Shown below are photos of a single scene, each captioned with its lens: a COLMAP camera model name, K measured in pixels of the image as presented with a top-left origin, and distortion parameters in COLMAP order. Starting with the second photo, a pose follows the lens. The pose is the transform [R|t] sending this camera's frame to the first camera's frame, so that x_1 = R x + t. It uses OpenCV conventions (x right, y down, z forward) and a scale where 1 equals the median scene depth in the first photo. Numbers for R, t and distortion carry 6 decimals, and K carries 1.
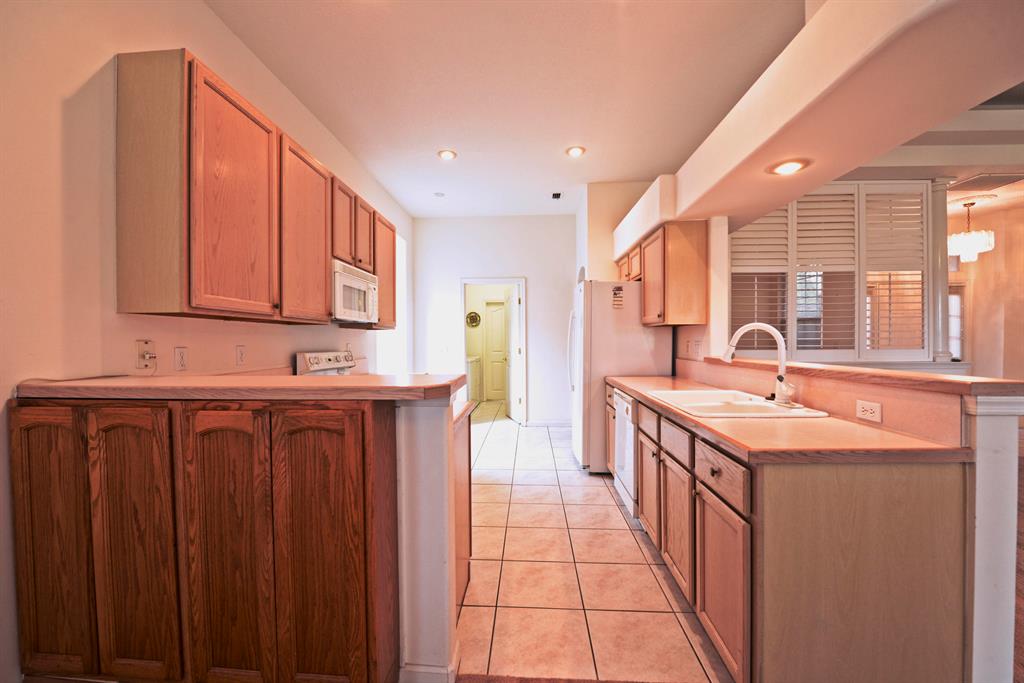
lens RADIAL K [[407.1, 0, 504.0], [0, 407.1, 343.6], [0, 0, 1]] dist [-0.018827, -0.000279]
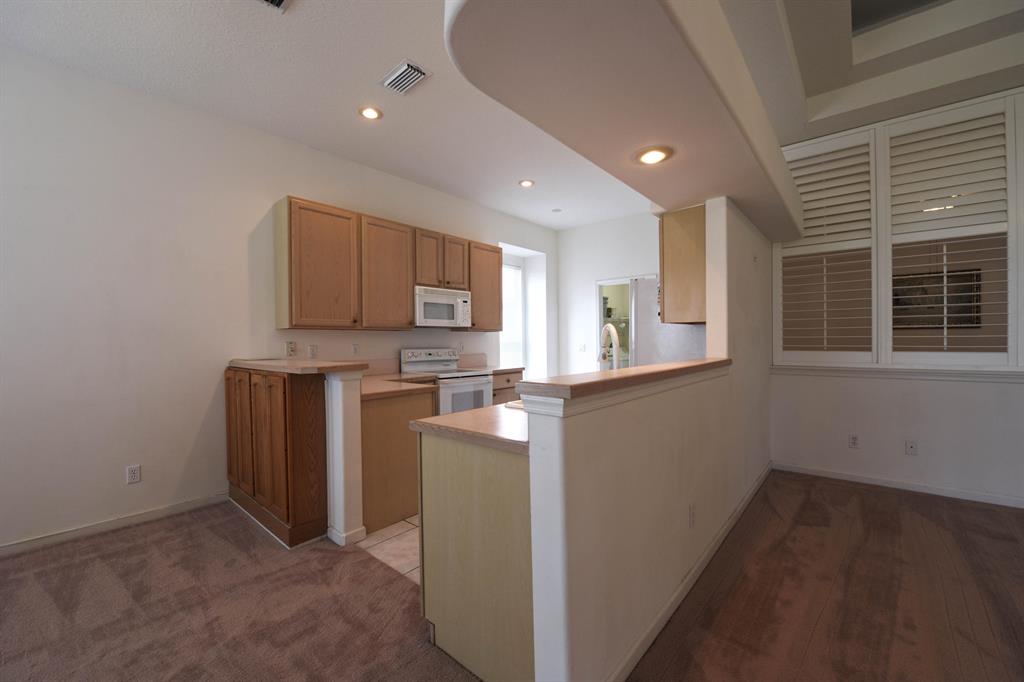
lens RADIAL K [[416.7, 0, 512.0], [0, 416.7, 341.0], [0, 0, 1]] dist [-0.014218, -0.000063]
pose [[0.802803, -0.000809, -0.596244, 0.688204], [0.002251, 0.999996, 0.001675, -0.008559], [0.596241, -0.002687, 0.802801, -0.001025]]
